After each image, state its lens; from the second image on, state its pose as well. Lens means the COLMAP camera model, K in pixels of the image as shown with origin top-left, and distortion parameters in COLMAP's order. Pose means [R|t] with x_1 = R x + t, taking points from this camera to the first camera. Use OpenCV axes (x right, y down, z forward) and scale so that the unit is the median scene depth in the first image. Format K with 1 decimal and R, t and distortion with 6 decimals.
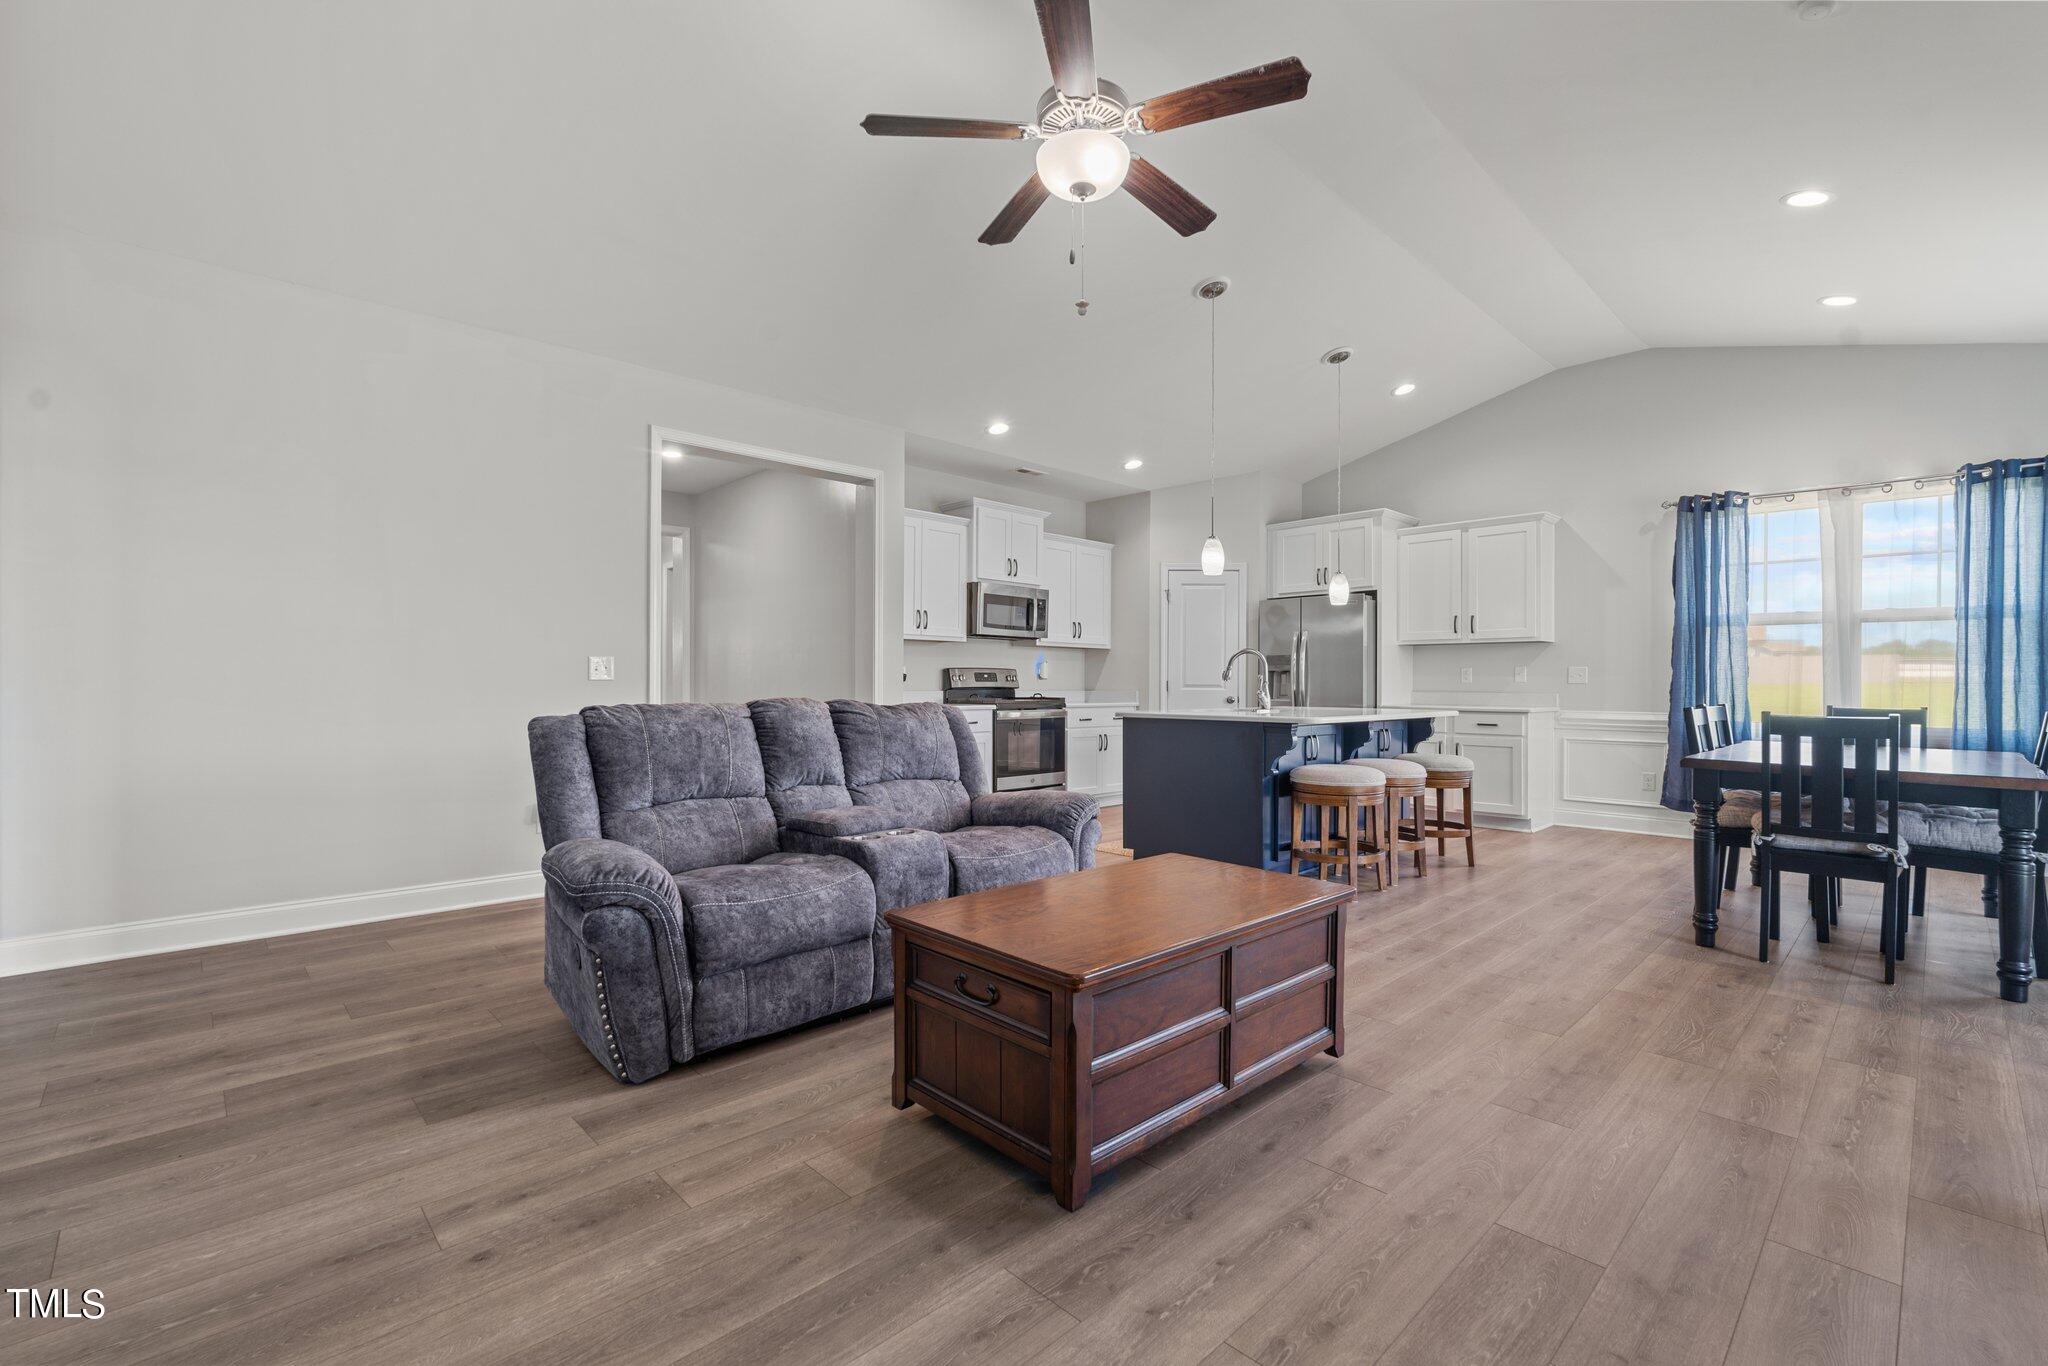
lens RADIAL K [[908.2, 0, 1026.0], [0, 908.2, 686.1], [0, 0, 1]] dist [-0.005765, 0.000558]
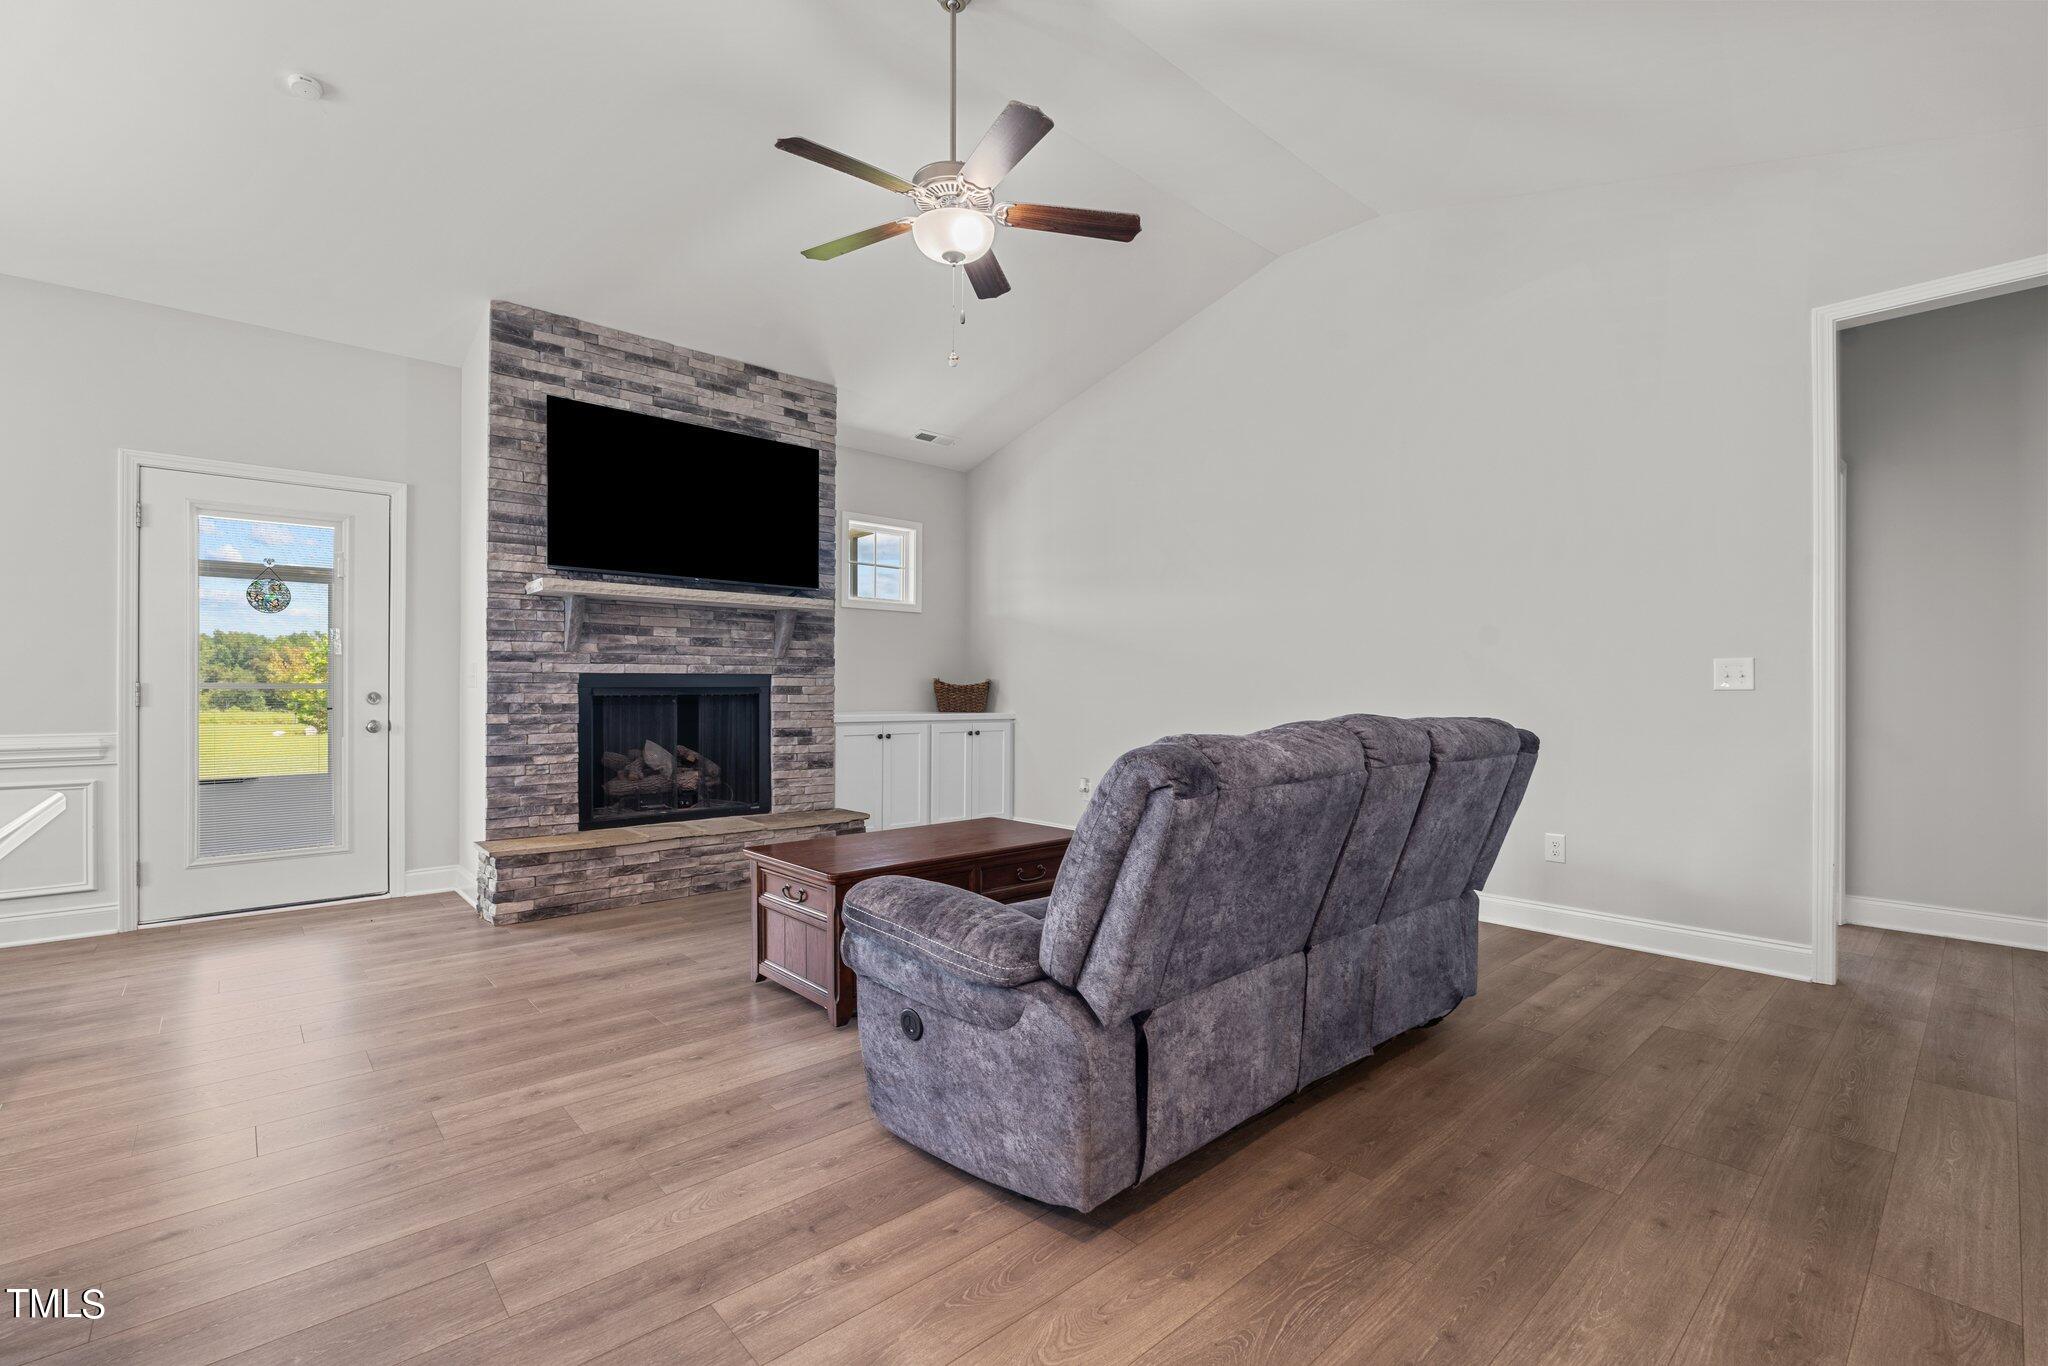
lens RADIAL K [[908.2, 0, 1022.4], [0, 908.2, 688.0], [0, 0, 1]] dist [-0.005765, 0.000558]
pose [[-0.999549, -0.004472, 0.029686, -0.019820], [-0.004447, 0.999990, 0.000900, -0.002120], [-0.029690, 0.000768, -0.999559, 0.676290]]
